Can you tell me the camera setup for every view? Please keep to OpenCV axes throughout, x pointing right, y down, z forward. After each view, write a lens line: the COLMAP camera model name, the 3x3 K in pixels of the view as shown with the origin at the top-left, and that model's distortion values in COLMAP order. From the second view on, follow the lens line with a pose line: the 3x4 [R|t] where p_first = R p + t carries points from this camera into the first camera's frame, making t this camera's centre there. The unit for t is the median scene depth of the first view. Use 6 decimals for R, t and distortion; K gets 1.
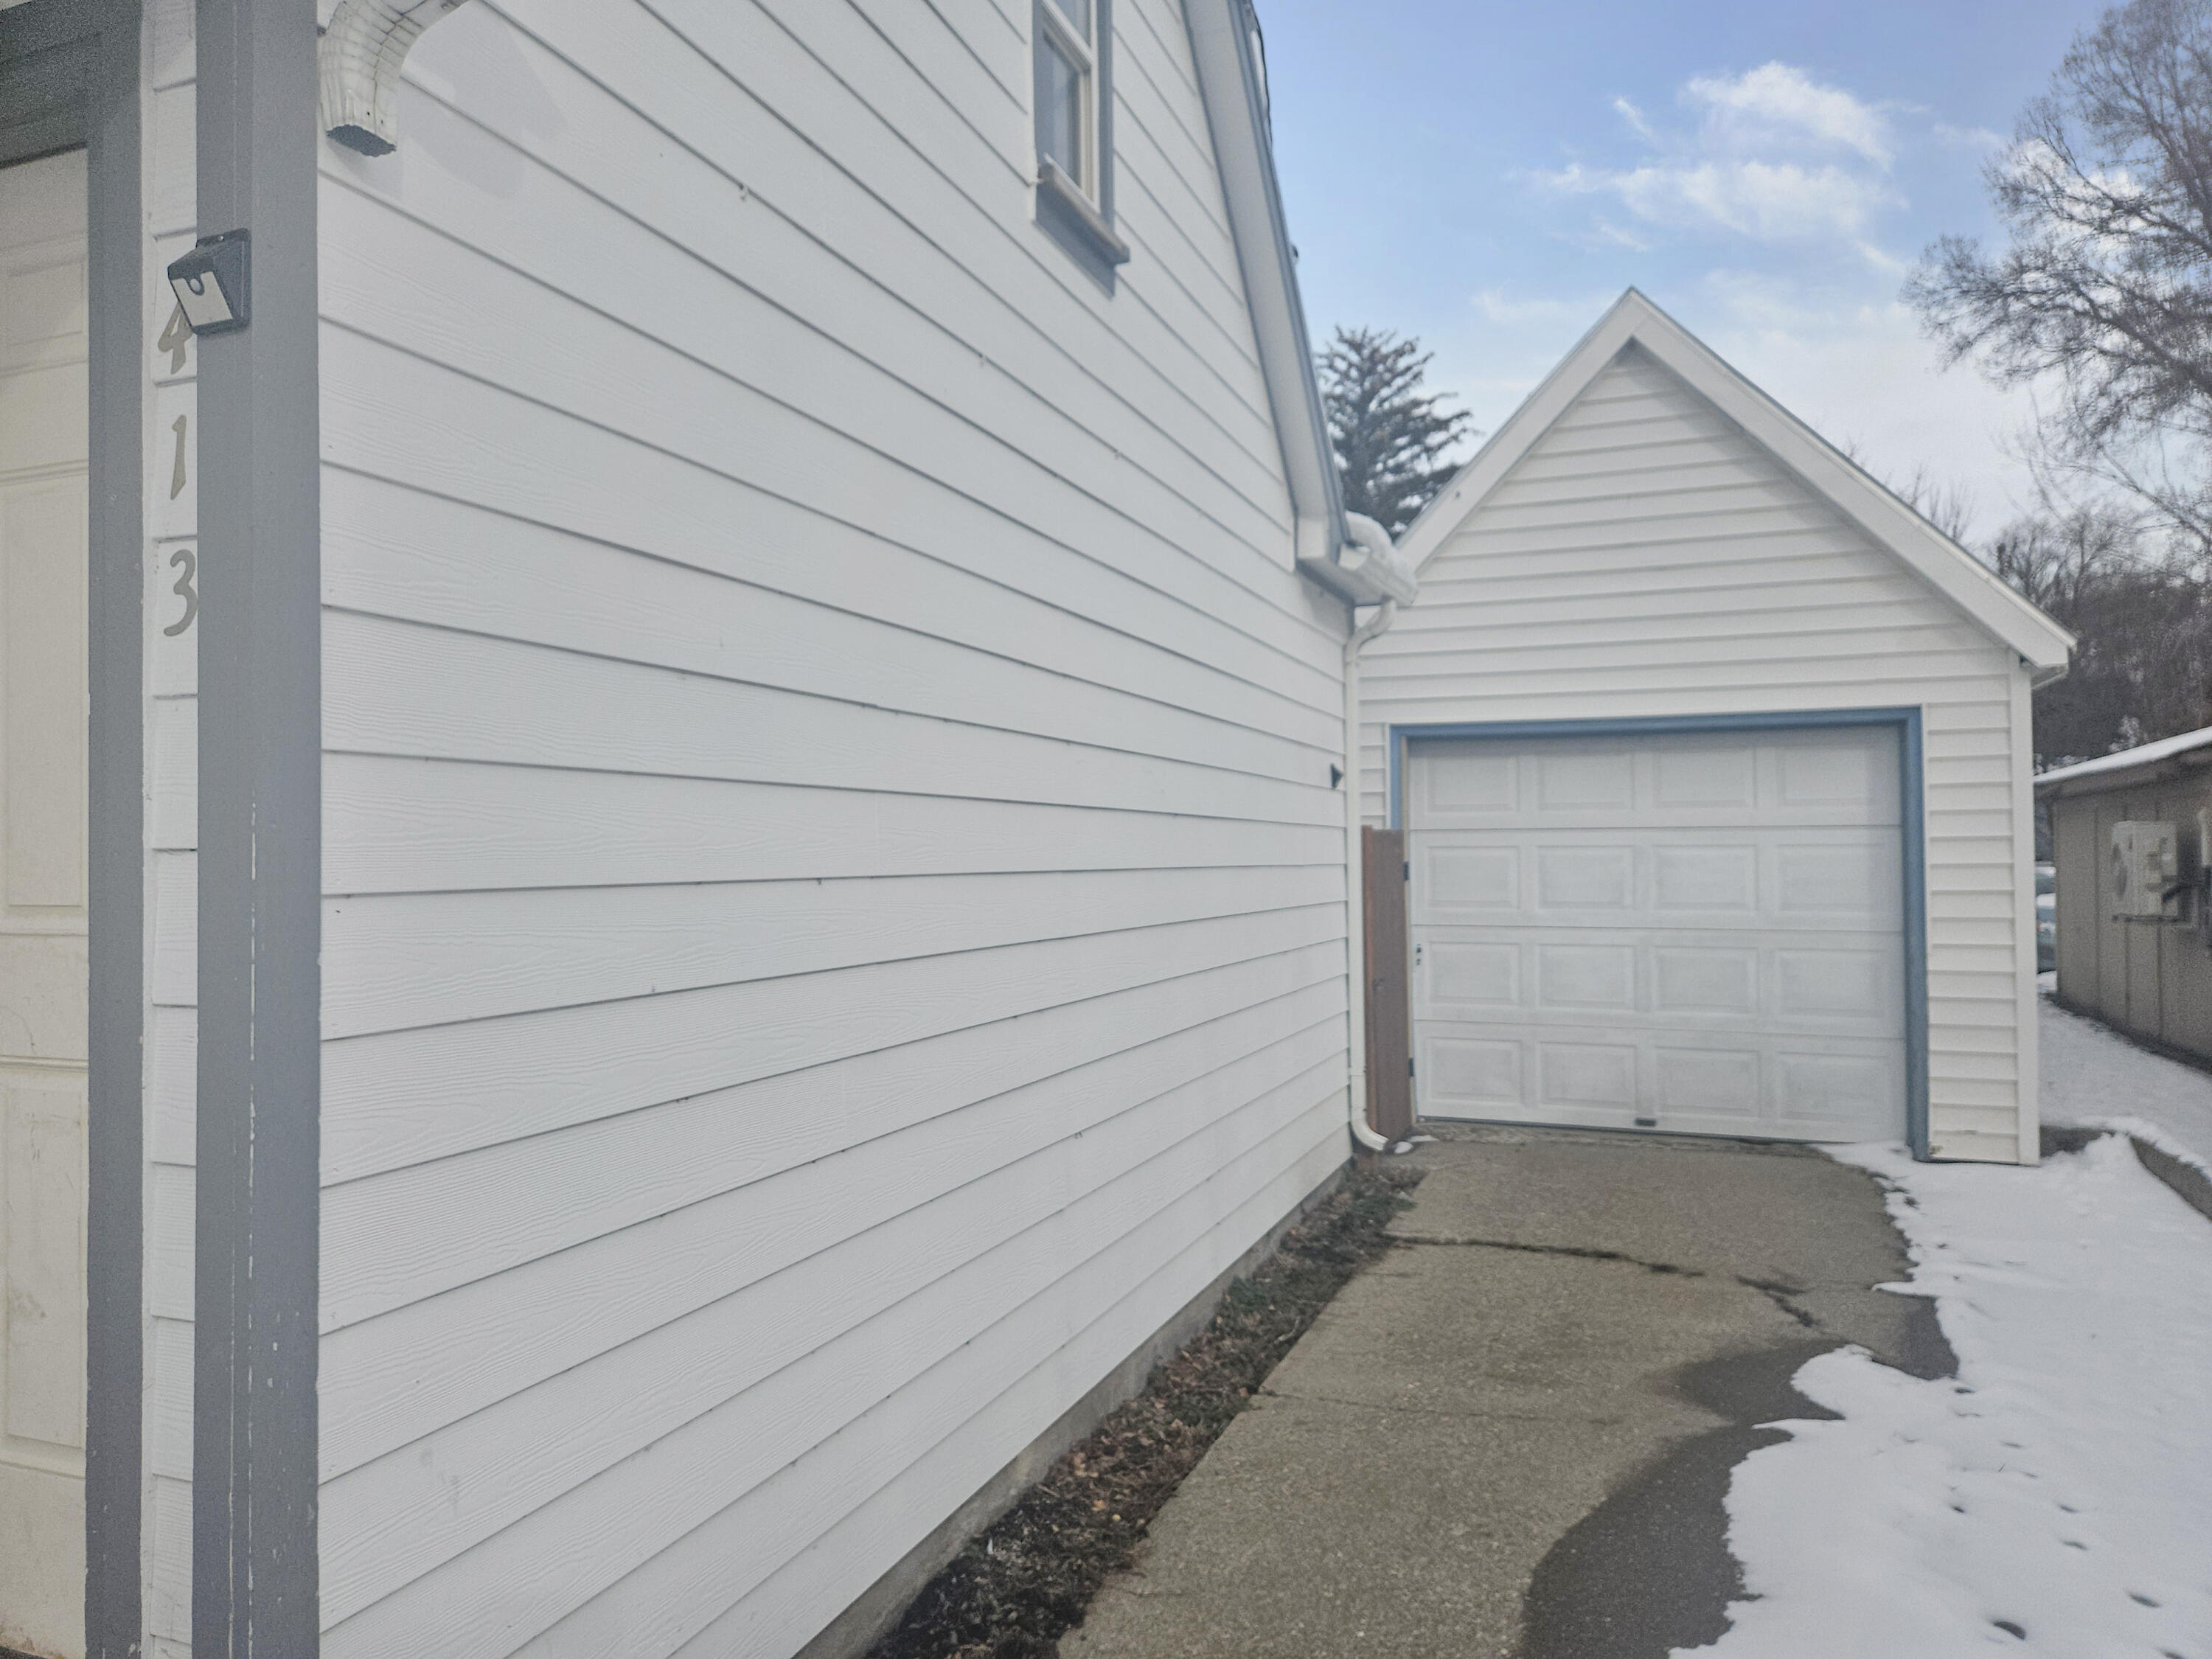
lens RADIAL K [[1483.5, 0, 1104.4], [0, 1483.5, 836.0], [0, 0, 1]] dist [0.036717, -0.005231]
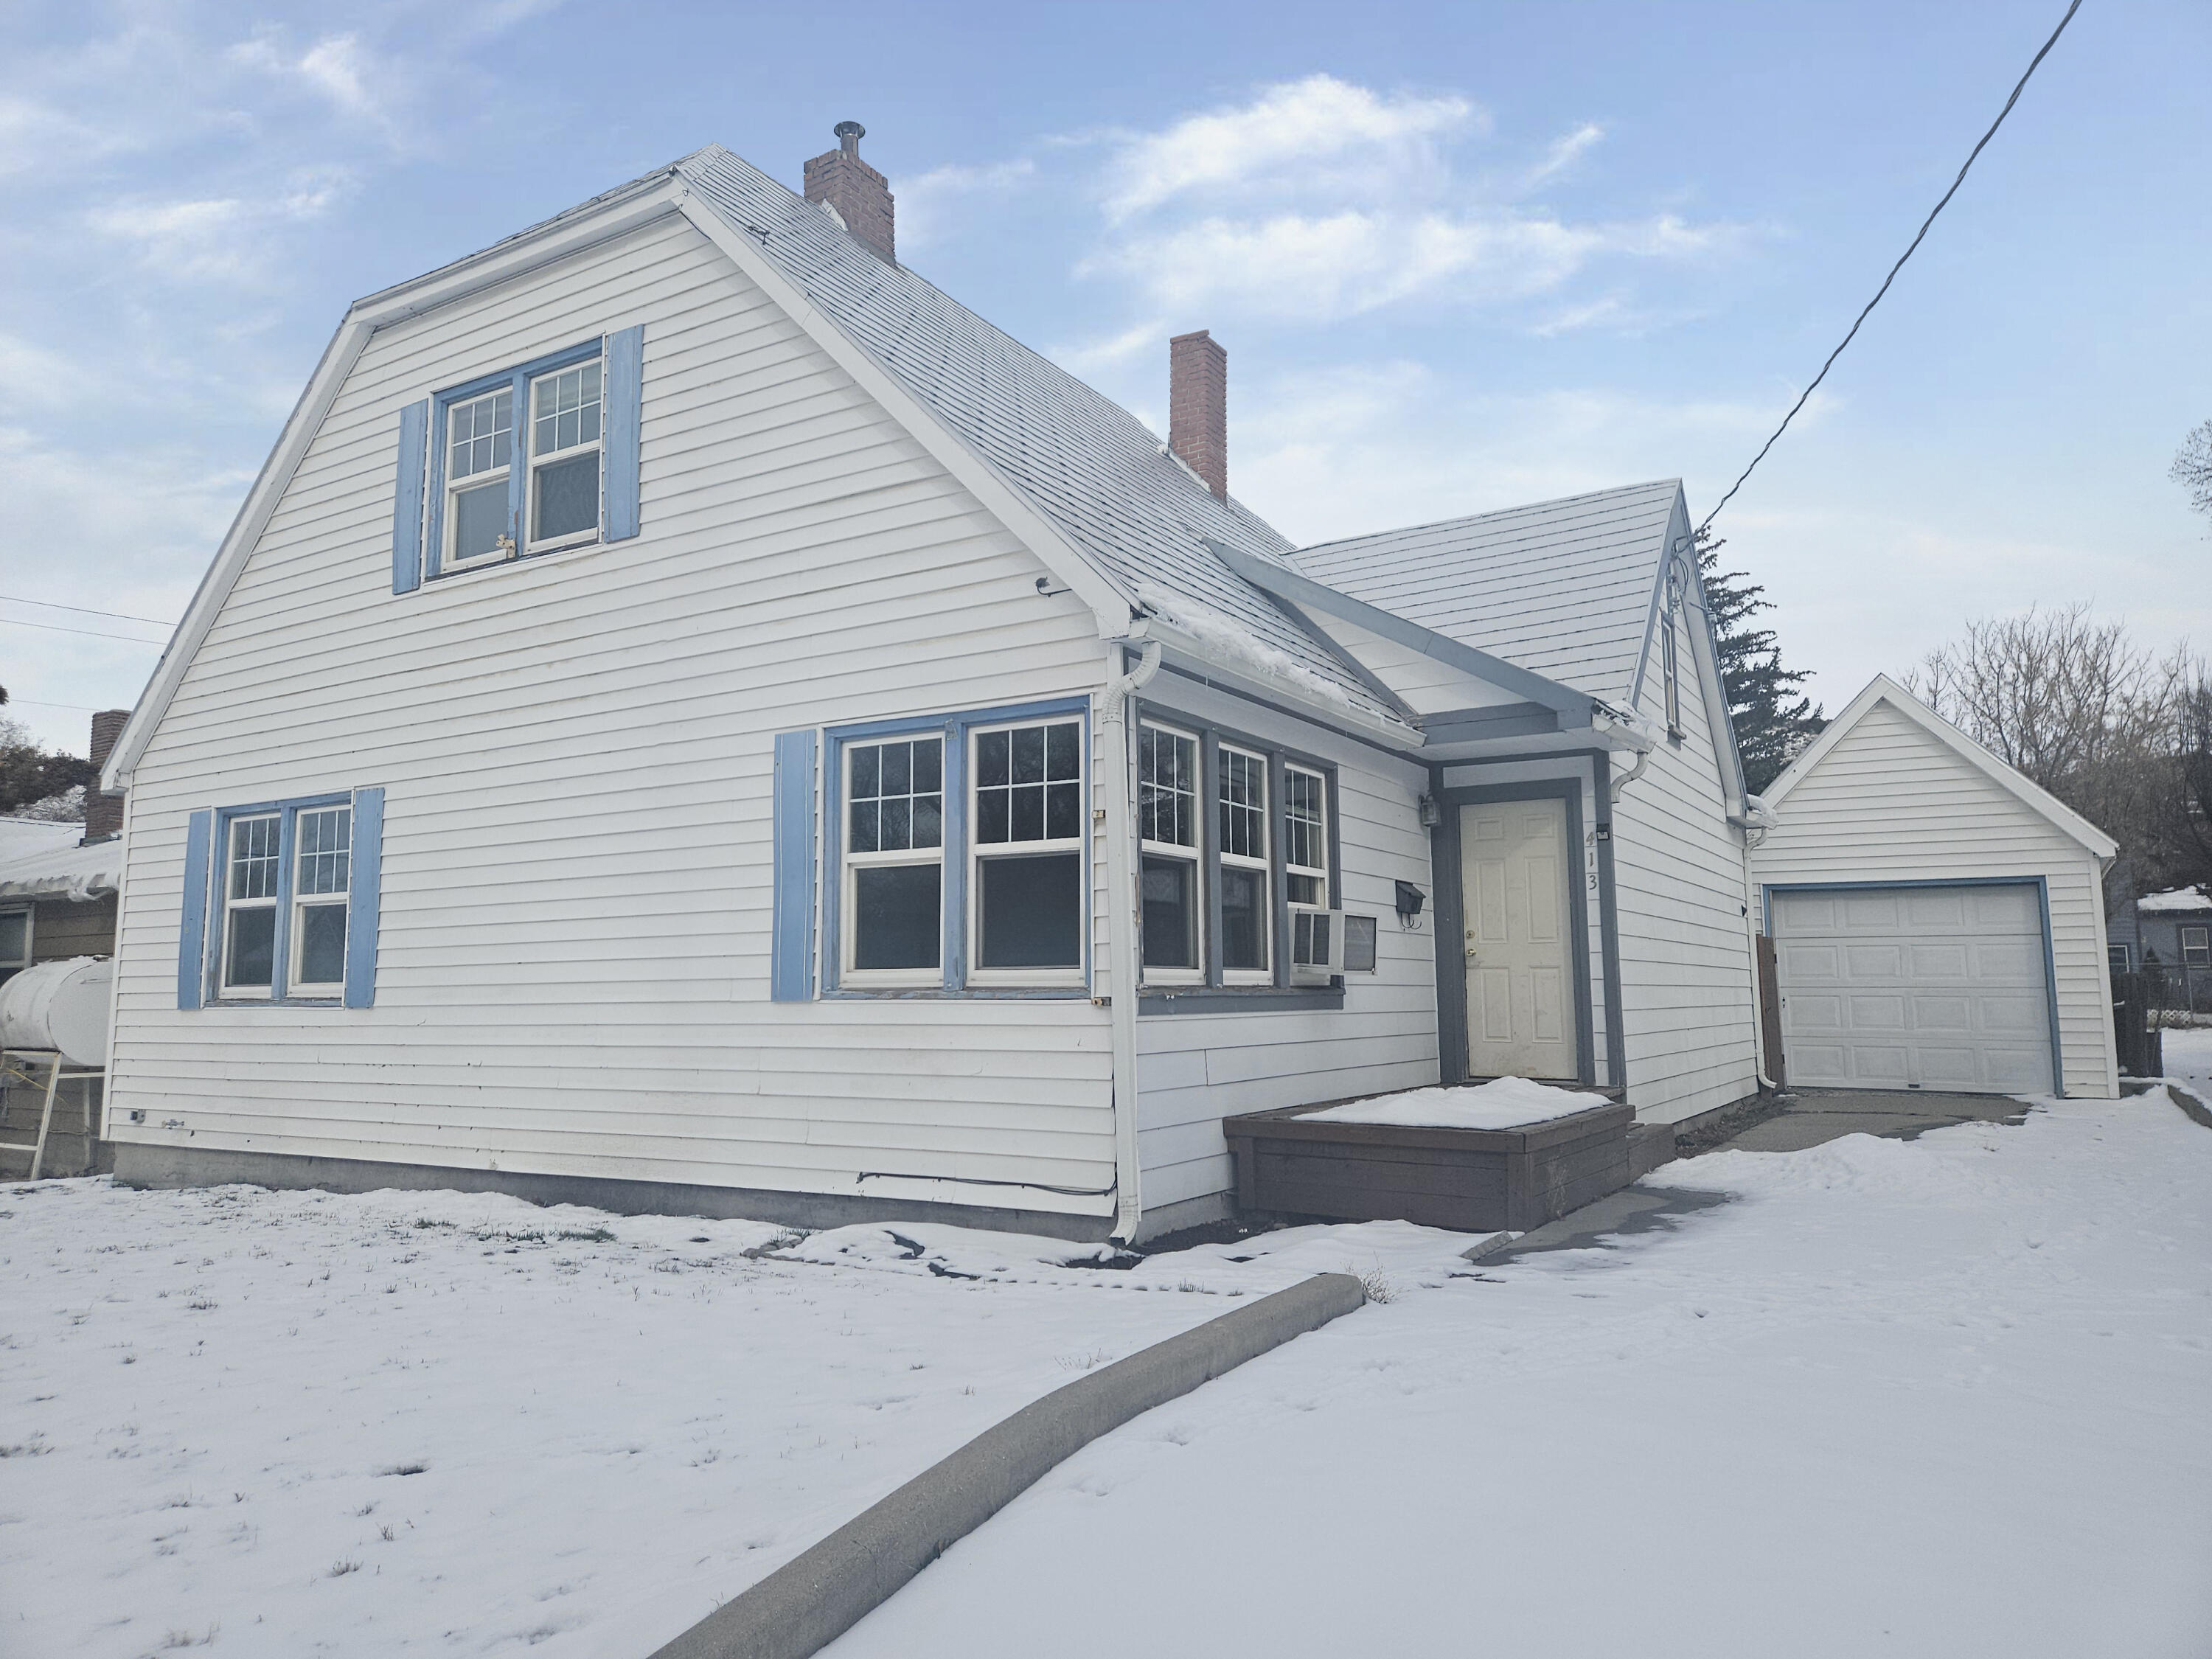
lens RADIAL K [[1483.5, 0, 1095.3], [0, 1483.5, 816.9], [0, 0, 1]] dist [0.036717, -0.005231]
pose [[0.984025, -0.018088, -0.177110, -0.356660], [0.000050, 0.994854, -0.101324, 0.041080], [0.178031, 0.099696, 0.978962, -1.212466]]
